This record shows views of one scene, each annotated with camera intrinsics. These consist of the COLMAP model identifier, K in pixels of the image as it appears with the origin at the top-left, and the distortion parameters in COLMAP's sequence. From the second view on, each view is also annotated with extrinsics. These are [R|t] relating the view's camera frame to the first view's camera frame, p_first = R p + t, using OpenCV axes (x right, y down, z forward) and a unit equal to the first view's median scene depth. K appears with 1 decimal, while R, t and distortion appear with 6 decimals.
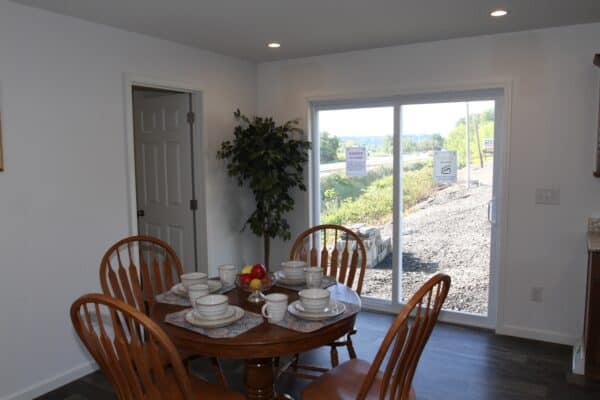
lens RADIAL K [[472.1, 0, 300.9], [0, 472.1, 198.5], [0, 0, 1]] dist [-0.073058, -0.002638]
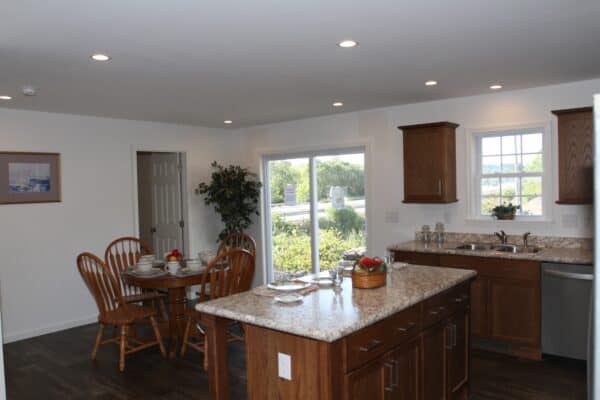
lens RADIAL K [[472.1, 0, 299.4], [0, 472.1, 201.2], [0, 0, 1]] dist [-0.073058, -0.002638]
pose [[0.985584, -0.007154, -0.169037, 0.405969], [-0.003899, 0.997880, -0.064966, 0.036694], [0.169144, 0.064689, 0.983466, -0.451361]]
